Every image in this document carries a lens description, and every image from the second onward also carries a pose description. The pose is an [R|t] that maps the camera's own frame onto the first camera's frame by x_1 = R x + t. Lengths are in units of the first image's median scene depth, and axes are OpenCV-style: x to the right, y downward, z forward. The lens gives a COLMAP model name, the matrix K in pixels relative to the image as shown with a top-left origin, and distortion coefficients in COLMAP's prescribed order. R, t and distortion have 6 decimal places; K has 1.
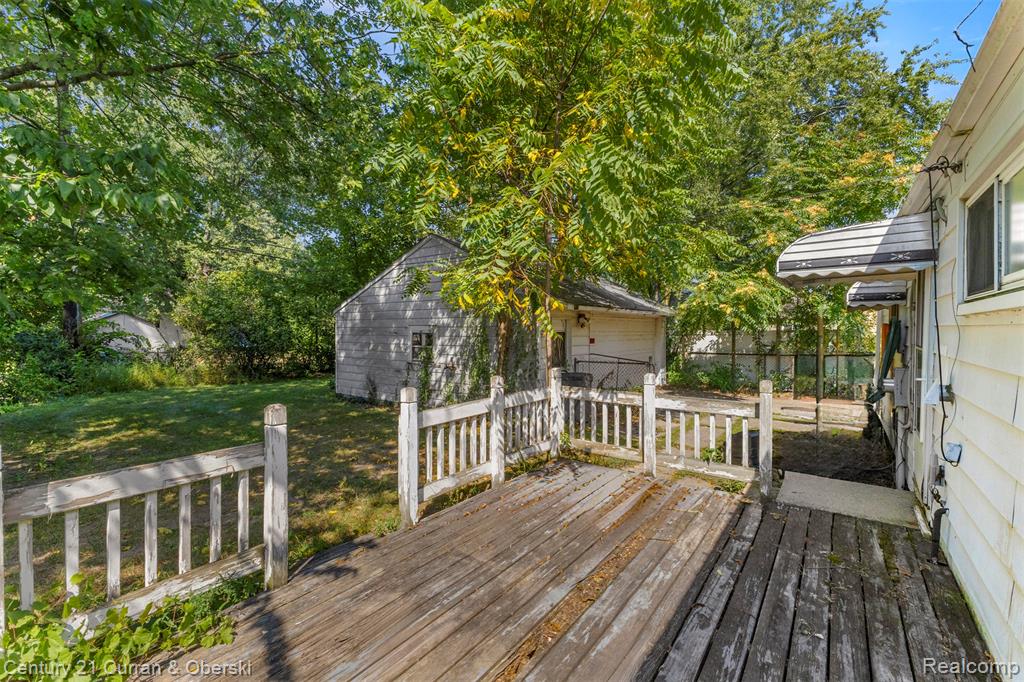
lens RADIAL K [[433.0, 0, 512.0], [0, 433.0, 341.0], [0, 0, 1]] dist [0.002607, 0.000347]
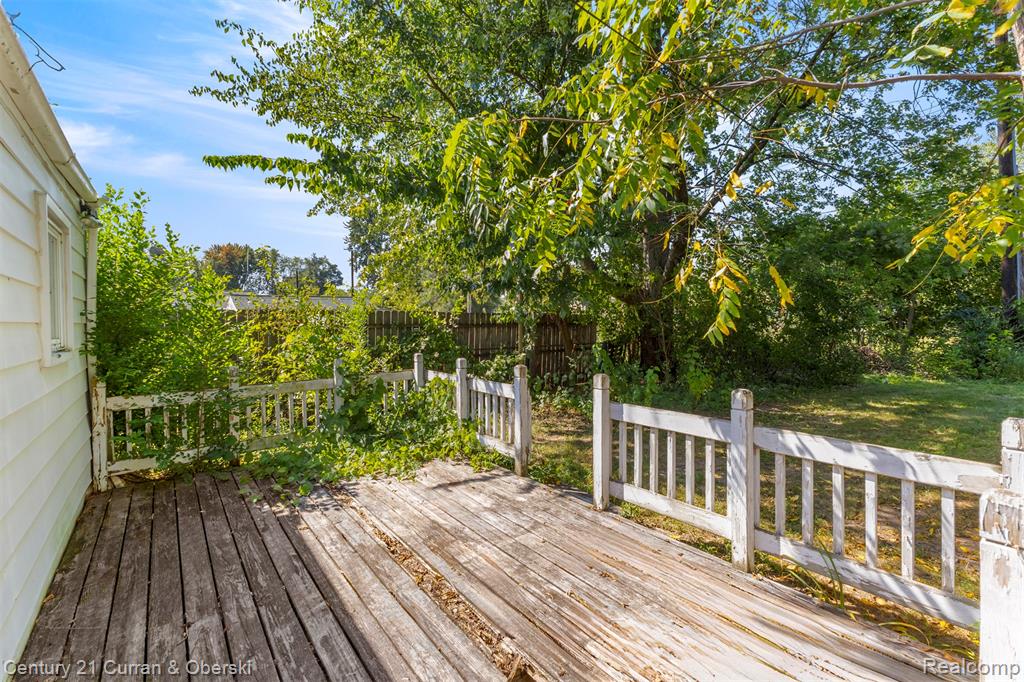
lens RADIAL K [[442.9, 0, 517.7], [0, 442.9, 328.1], [0, 0, 1]] dist [0.001969, 0.000028]
pose [[-0.256777, 0.023860, -0.966176, 1.014921], [0.005575, 0.999715, 0.023207, -0.033509], [0.966454, 0.000572, -0.256837, 1.340914]]
